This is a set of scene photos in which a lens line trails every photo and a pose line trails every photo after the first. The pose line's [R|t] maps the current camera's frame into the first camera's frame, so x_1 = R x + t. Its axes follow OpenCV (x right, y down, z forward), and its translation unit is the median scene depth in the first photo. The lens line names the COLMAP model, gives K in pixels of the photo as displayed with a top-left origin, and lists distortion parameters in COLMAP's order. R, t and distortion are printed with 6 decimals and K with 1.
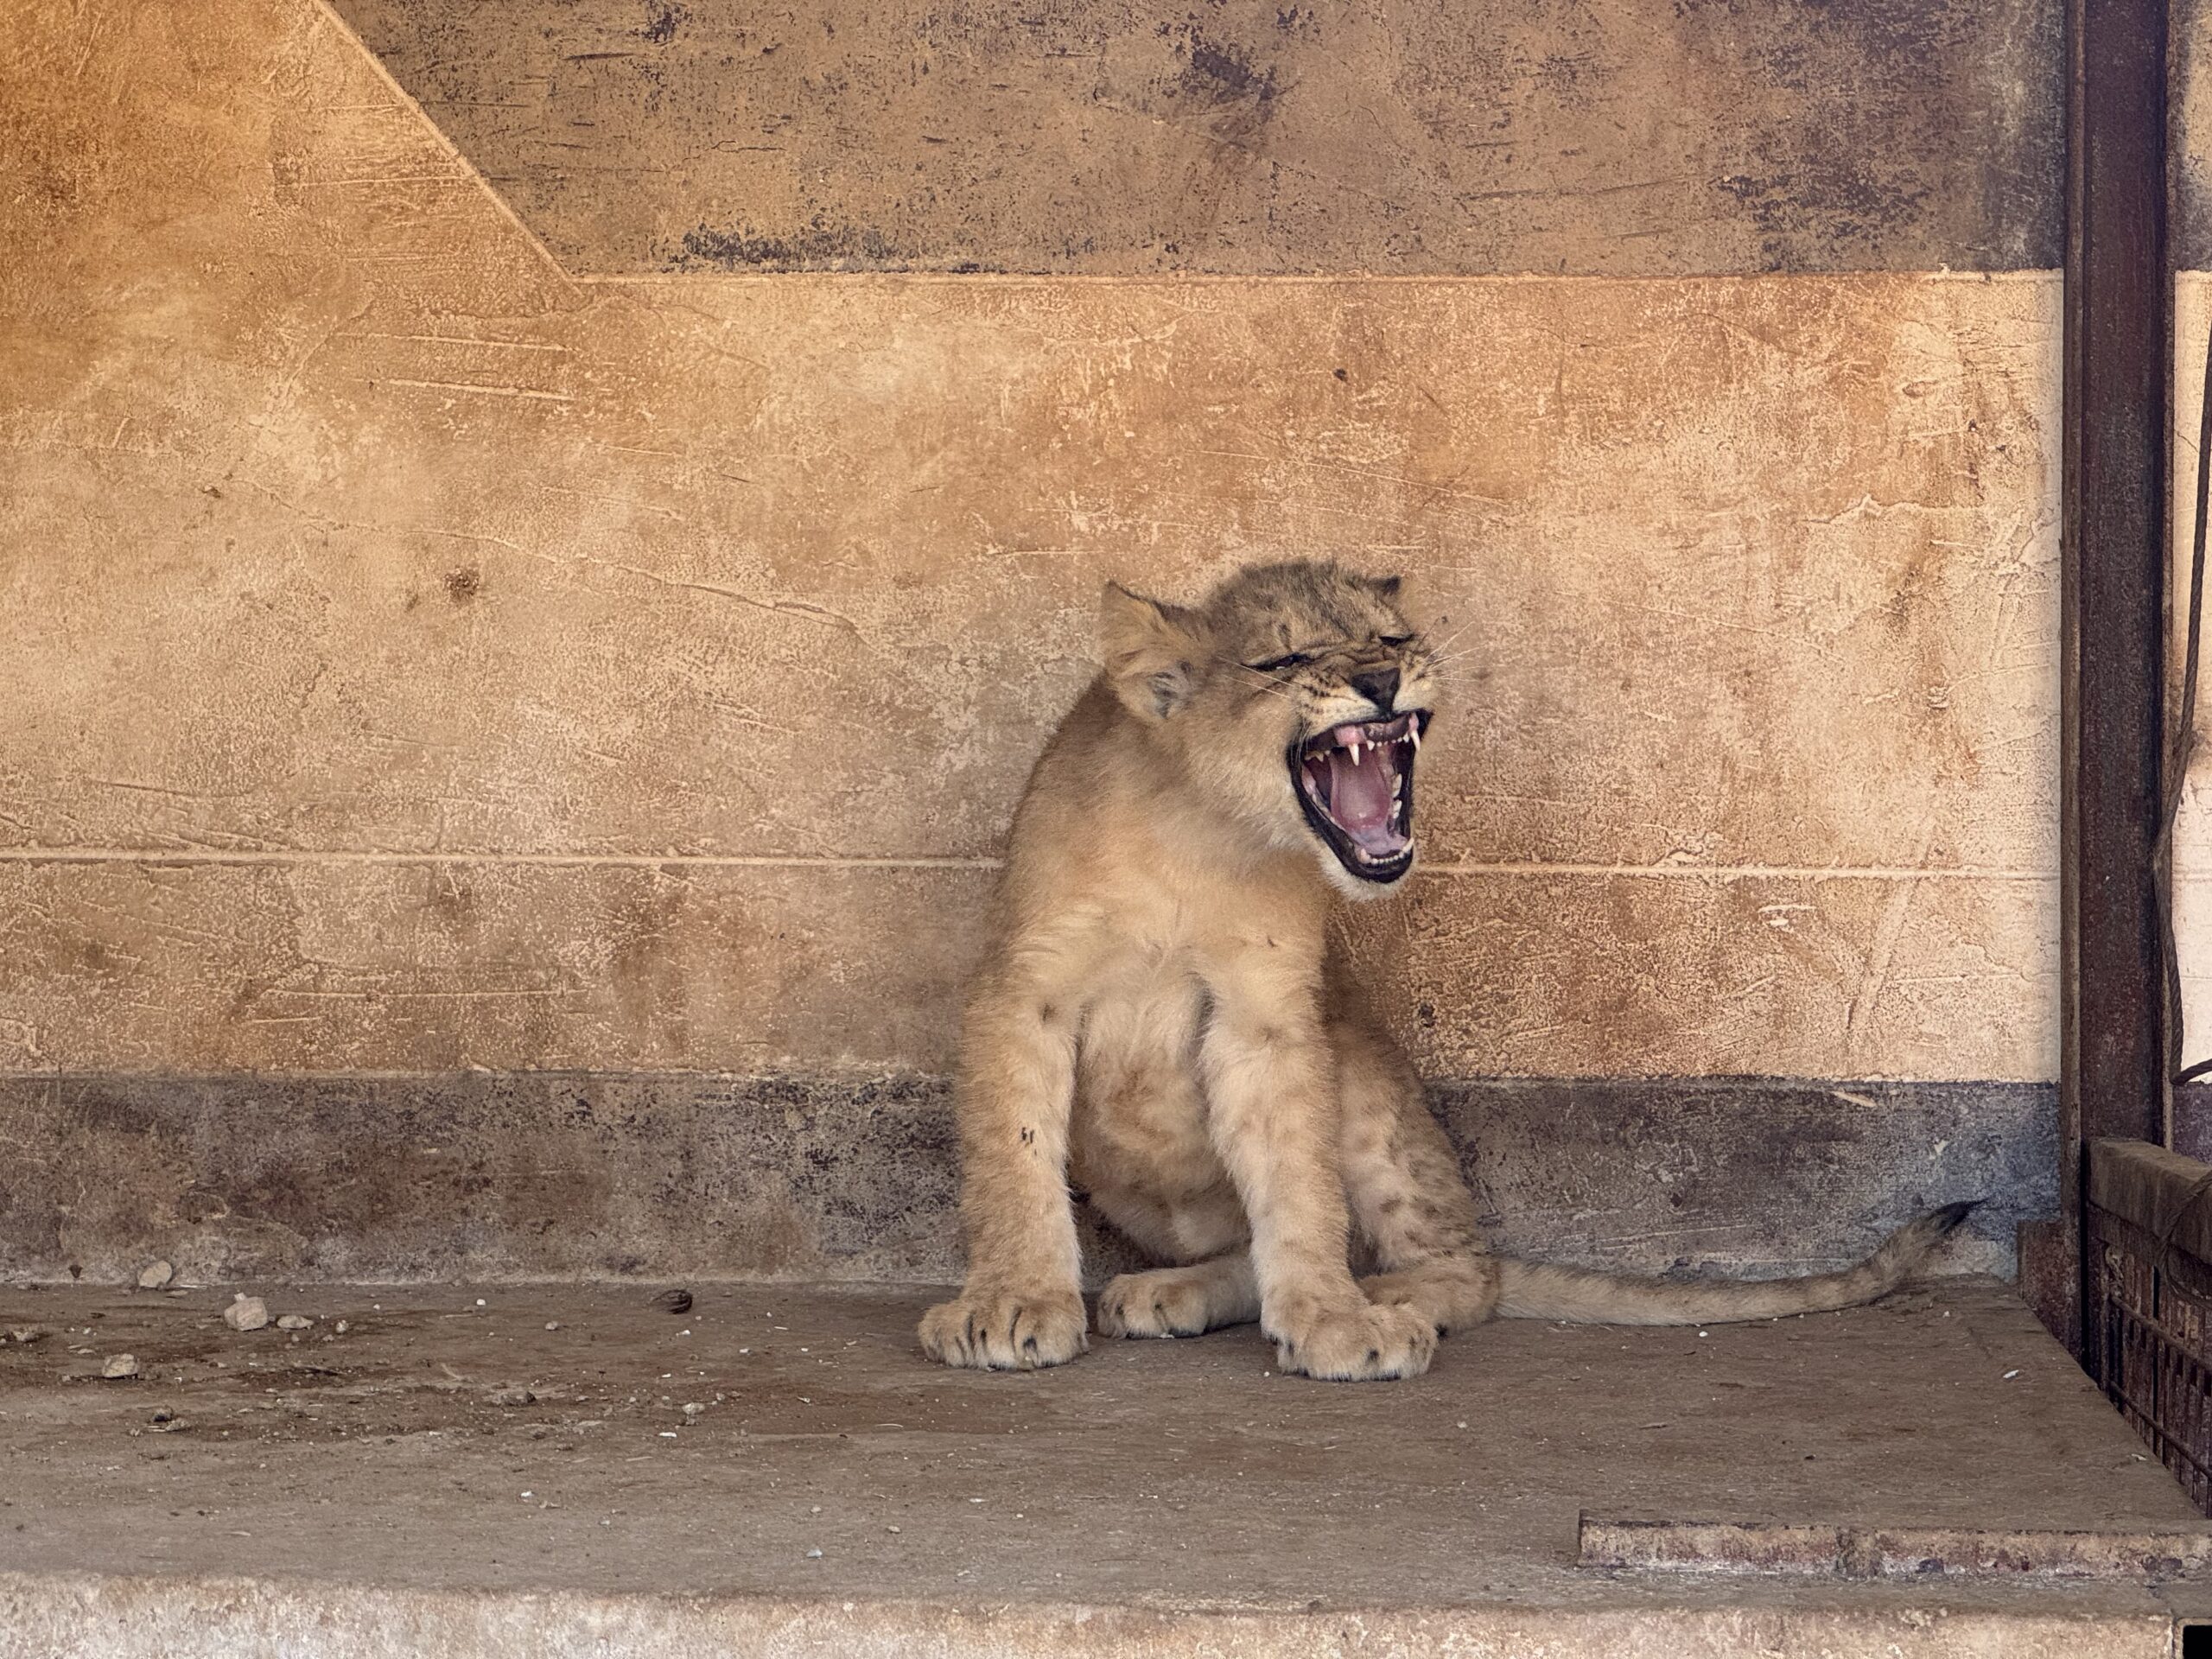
lens RADIAL K [[4996.7, 0, 1113.7], [0, 4996.7, 800.8], [0, 0, 1]] dist [-0.261537, 7.229148]
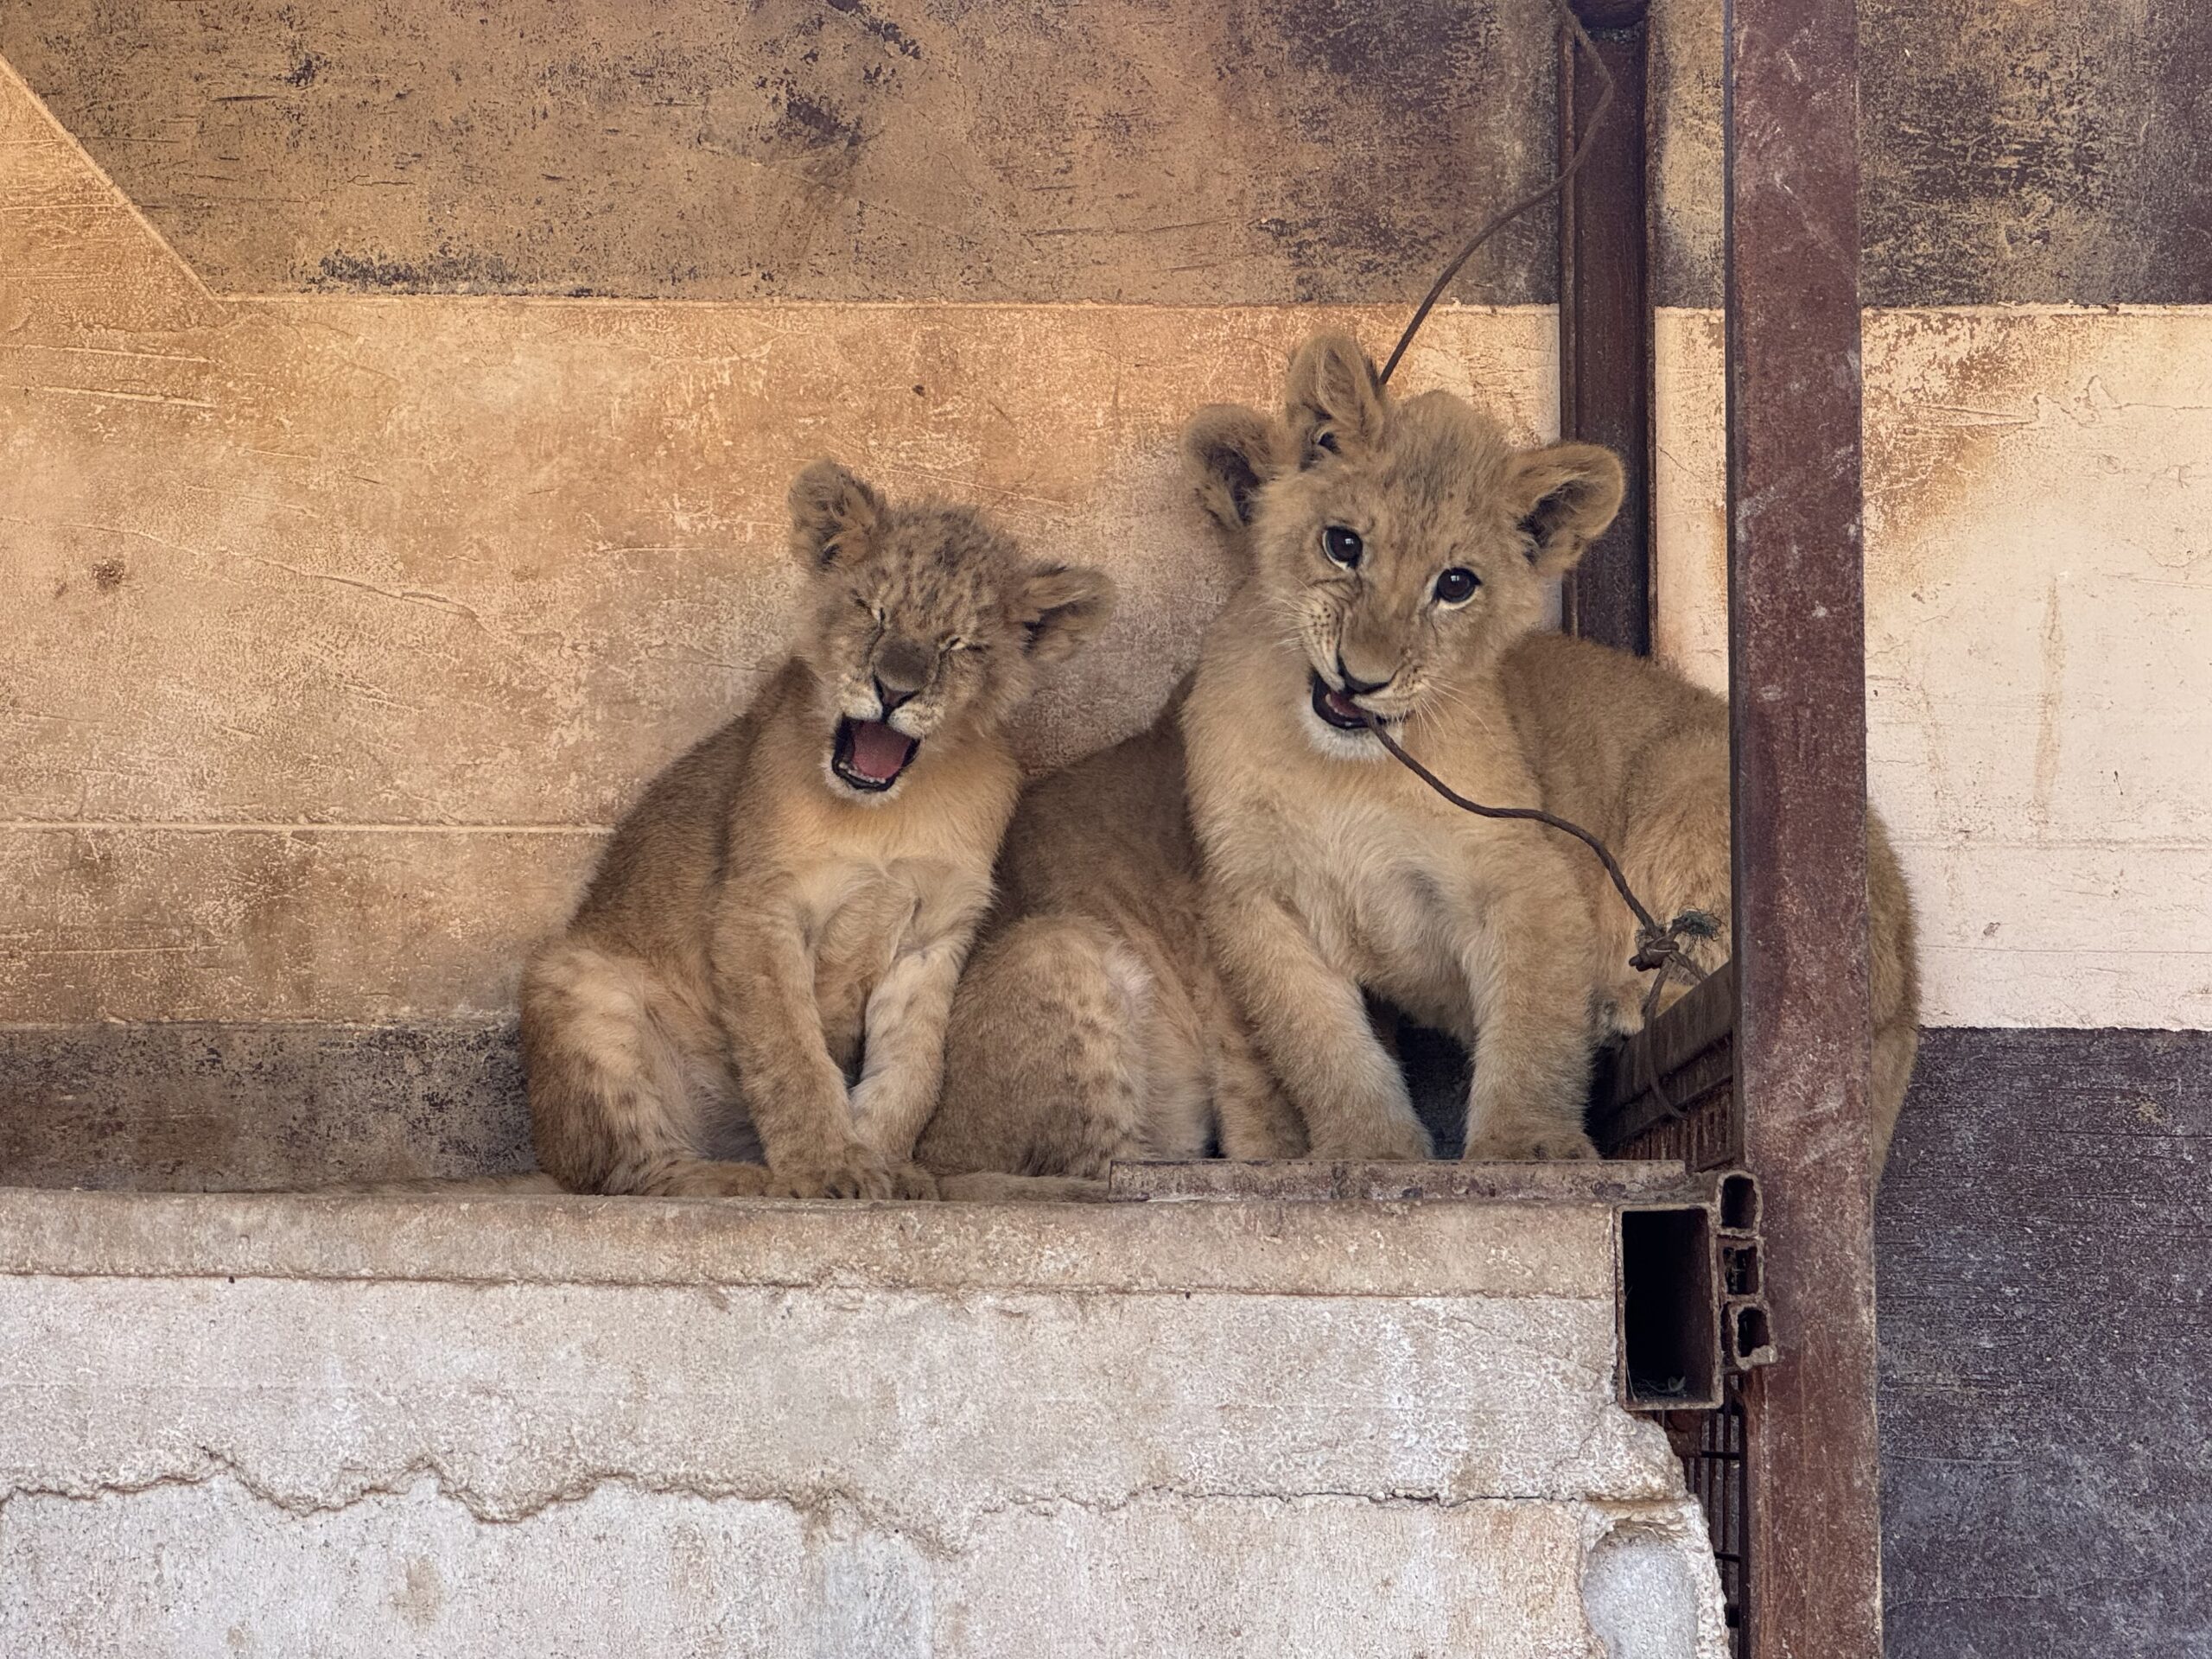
lens RADIAL K [[4980.4, 0, 1089.0], [0, 4980.4, 795.1], [0, 0, 1]] dist [0.128021, 0.962337]
pose [[0.997333, 0.008180, 0.072523, 0.003379], [-0.000480, 0.994412, -0.105566, 0.120399], [-0.072982, 0.105250, 0.991764, -0.093497]]
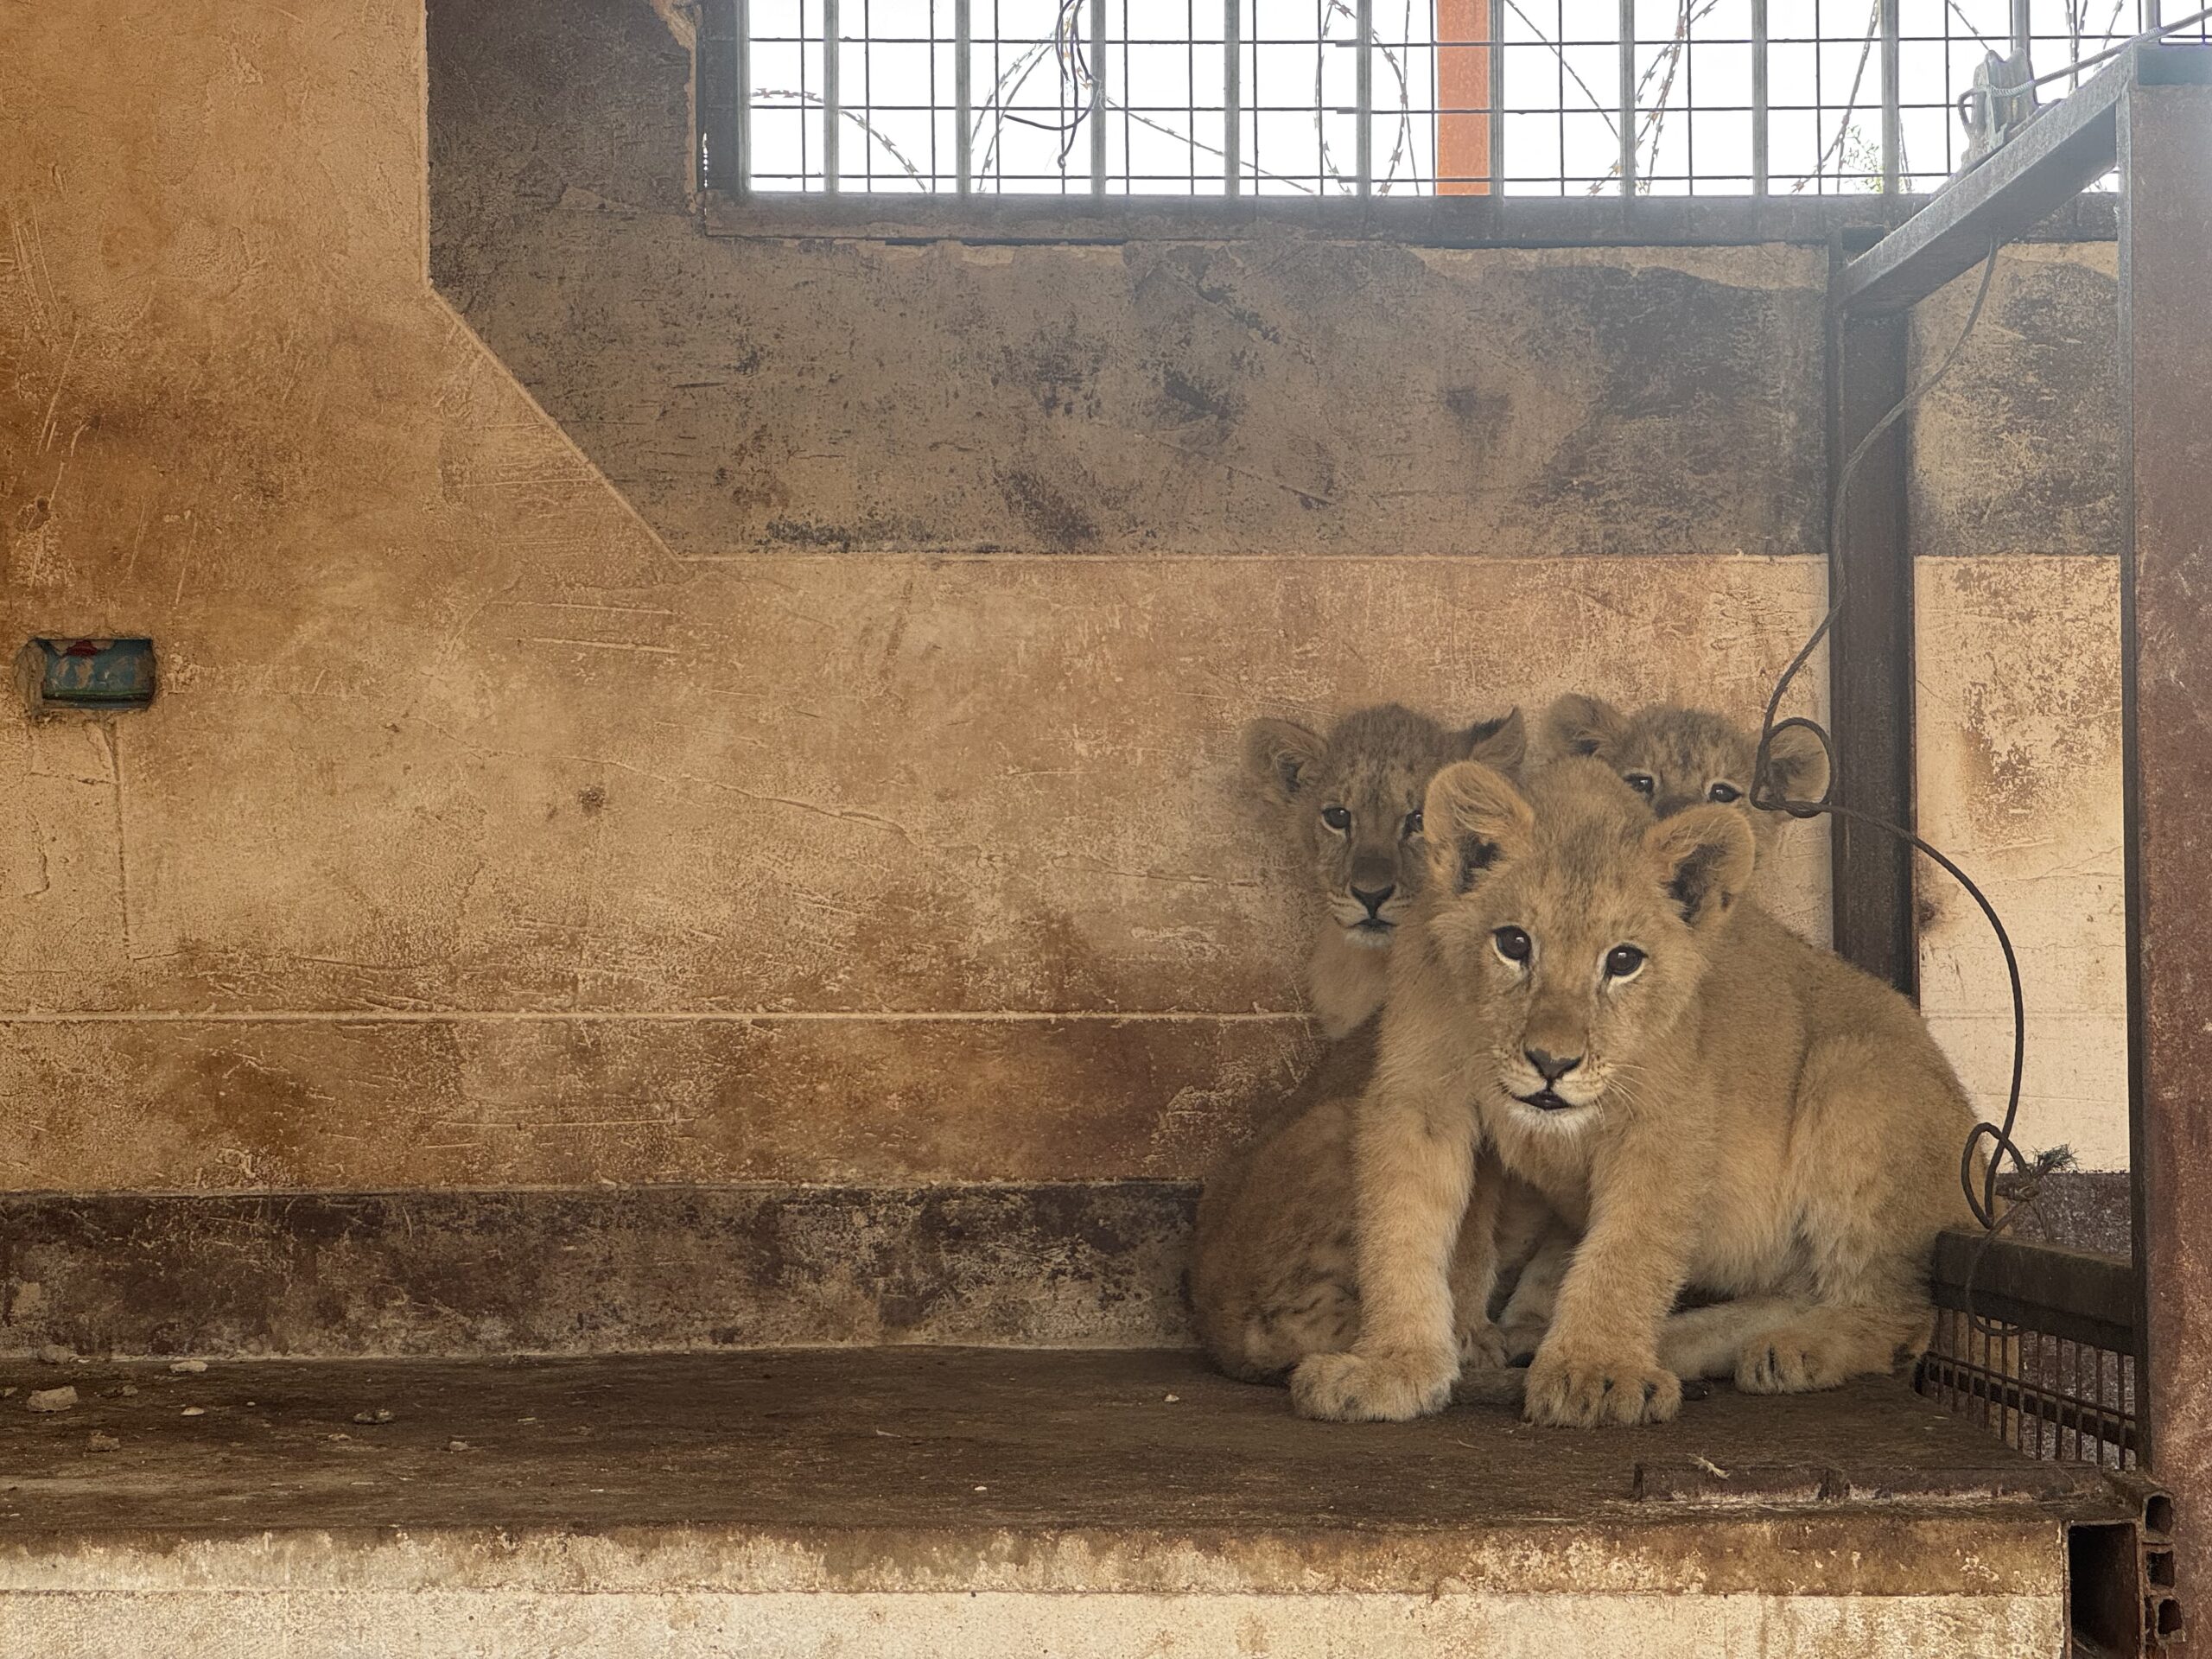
lens RADIAL K [[4981.6, 0, 1103.8], [0, 4981.6, 792.2], [0, 0, 1]] dist [-0.094707, 4.792288]
pose [[0.993440, -0.006263, 0.114183, -0.146934], [0.009929, 0.999452, -0.031568, -0.003997], [-0.113923, 0.032495, 0.992958, -0.271947]]
